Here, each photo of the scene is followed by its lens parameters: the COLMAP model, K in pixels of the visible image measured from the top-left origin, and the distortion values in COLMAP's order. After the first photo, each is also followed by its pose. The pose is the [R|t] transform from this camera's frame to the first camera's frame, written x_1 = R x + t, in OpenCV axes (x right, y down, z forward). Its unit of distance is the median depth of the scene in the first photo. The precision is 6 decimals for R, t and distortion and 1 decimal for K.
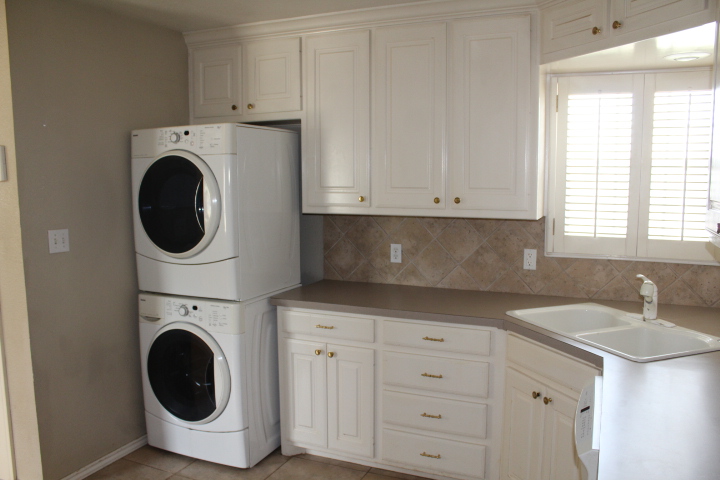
lens RADIAL K [[601.3, 0, 360.0], [0, 601.3, 240.0], [0, 0, 1]] dist [-0.062110, 0.002469]
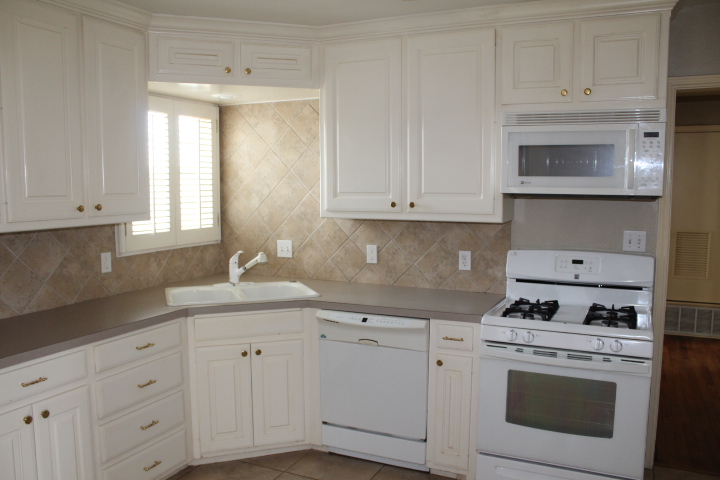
lens RADIAL K [[601.3, 0, 360.0], [0, 601.3, 240.0], [0, 0, 1]] dist [-0.062110, 0.002469]
pose [[0.056996, -0.097680, 0.993584, -0.706329], [0.116223, 0.989085, 0.090570, -0.048154], [-0.991586, 0.110316, 0.067727, 0.490866]]
